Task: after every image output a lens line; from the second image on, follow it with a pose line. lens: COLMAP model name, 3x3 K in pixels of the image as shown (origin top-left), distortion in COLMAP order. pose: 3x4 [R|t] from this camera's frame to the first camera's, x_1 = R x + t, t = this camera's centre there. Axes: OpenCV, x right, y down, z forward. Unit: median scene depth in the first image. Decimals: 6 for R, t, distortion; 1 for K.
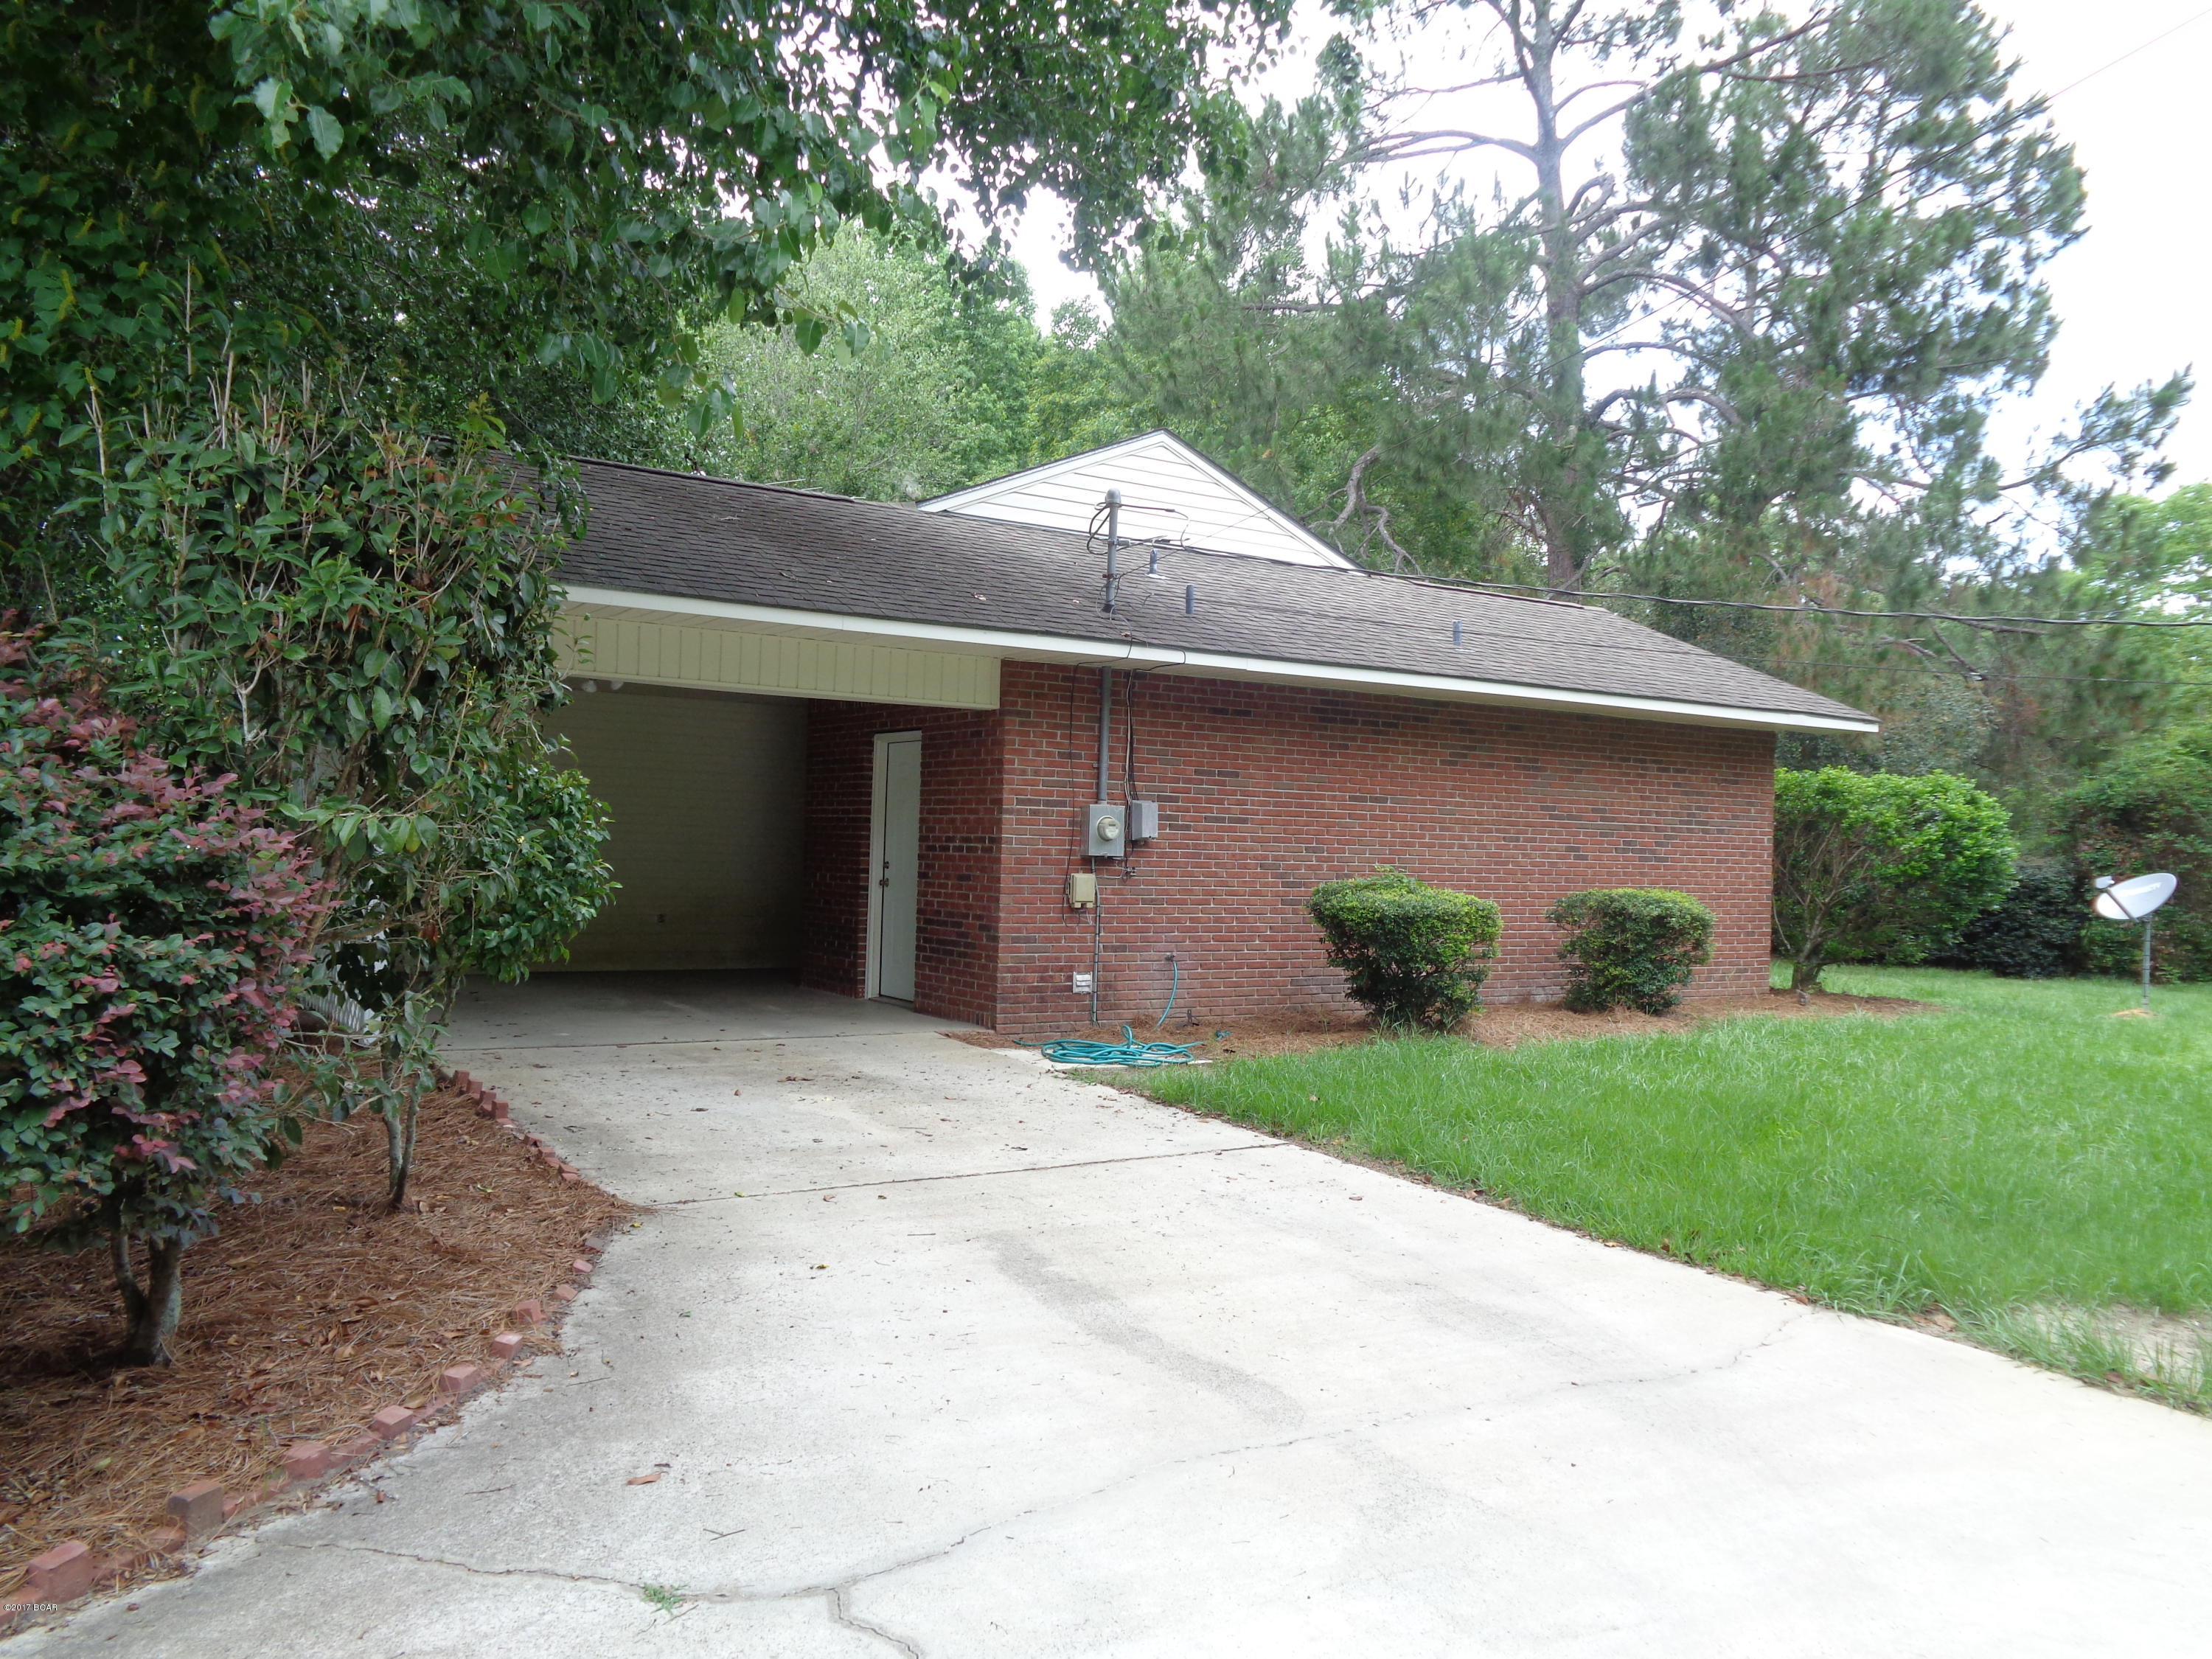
lens RADIAL K [[1648.3, 0, 1106.0], [0, 1648.3, 829.5], [0, 0, 1]] dist [0.002163, 0.001487]
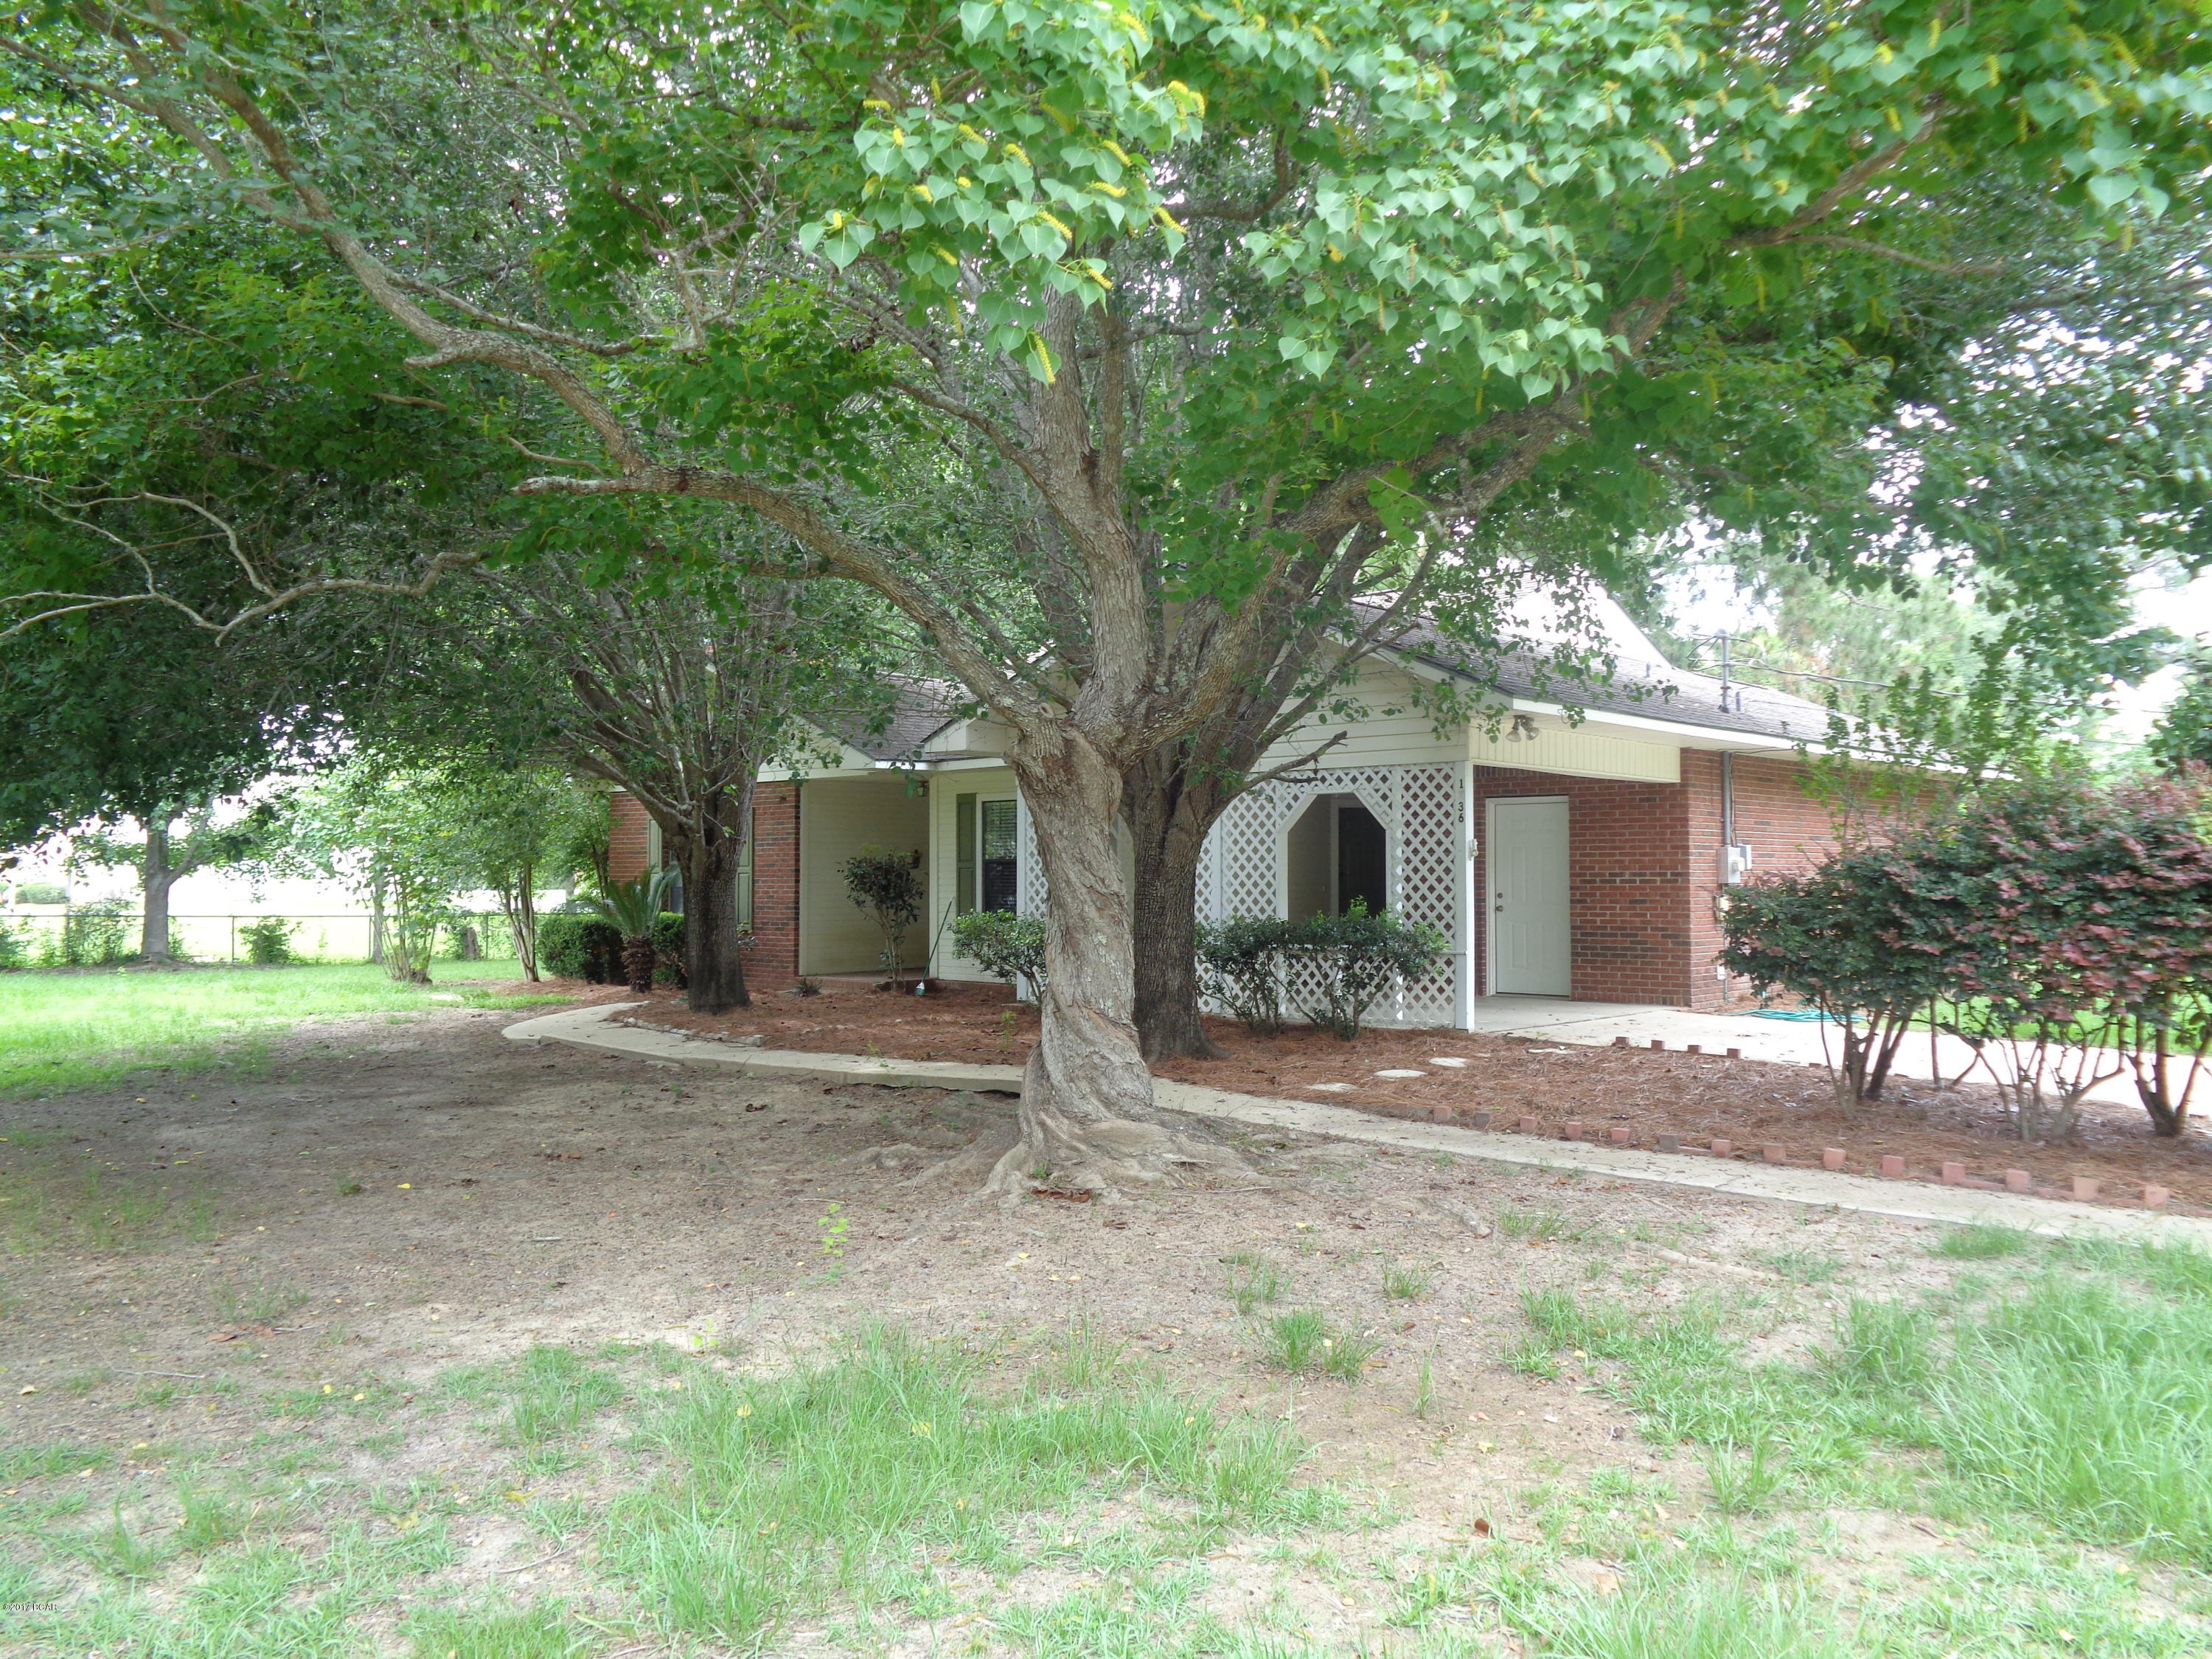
lens RADIAL K [[1648.3, 0, 1106.0], [0, 1648.3, 829.5], [0, 0, 1]] dist [0.002163, 0.001487]
pose [[0.966197, -0.027070, 0.256380, -0.633885], [0.031619, 0.999407, -0.013636, -0.019500], [-0.255858, 0.021282, 0.966480, -0.179004]]
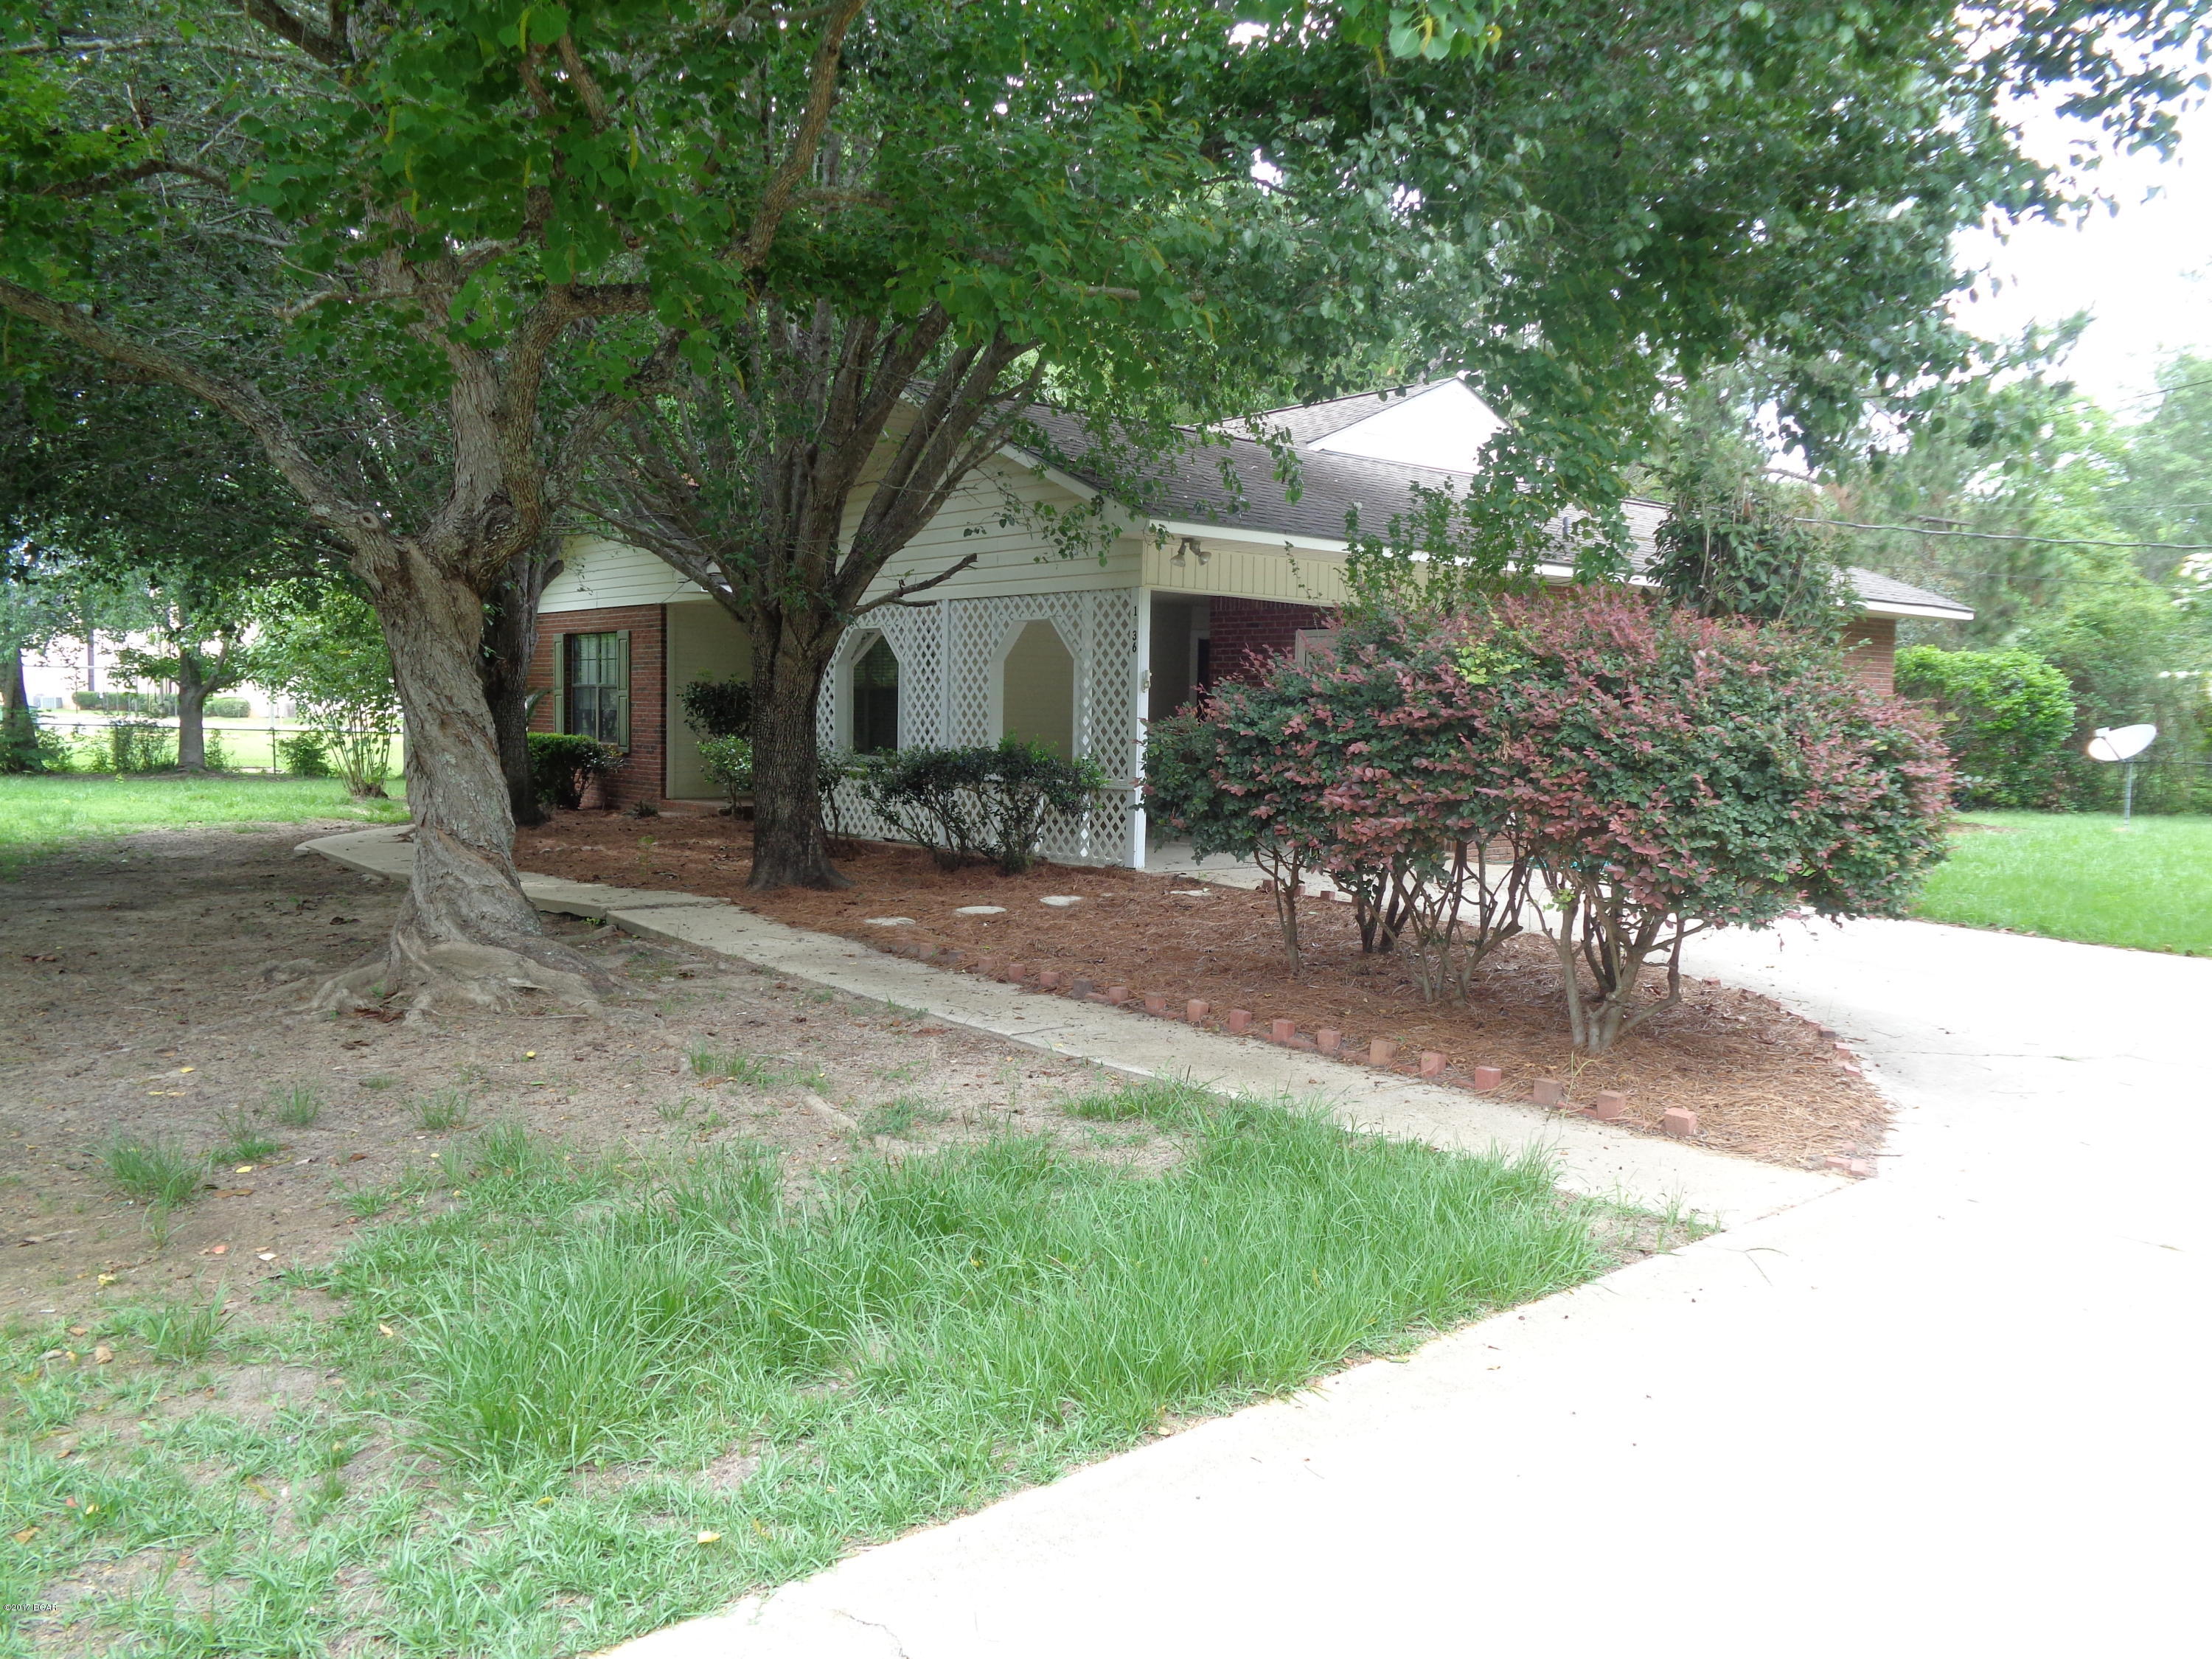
lens RADIAL K [[1648.3, 0, 1106.0], [0, 1648.3, 829.5], [0, 0, 1]] dist [0.002163, 0.001487]
pose [[0.990681, -0.023640, 0.134138, -0.392196], [0.012516, 0.996456, 0.083177, -0.010871], [-0.135629, -0.080723, 0.987466, -0.203807]]
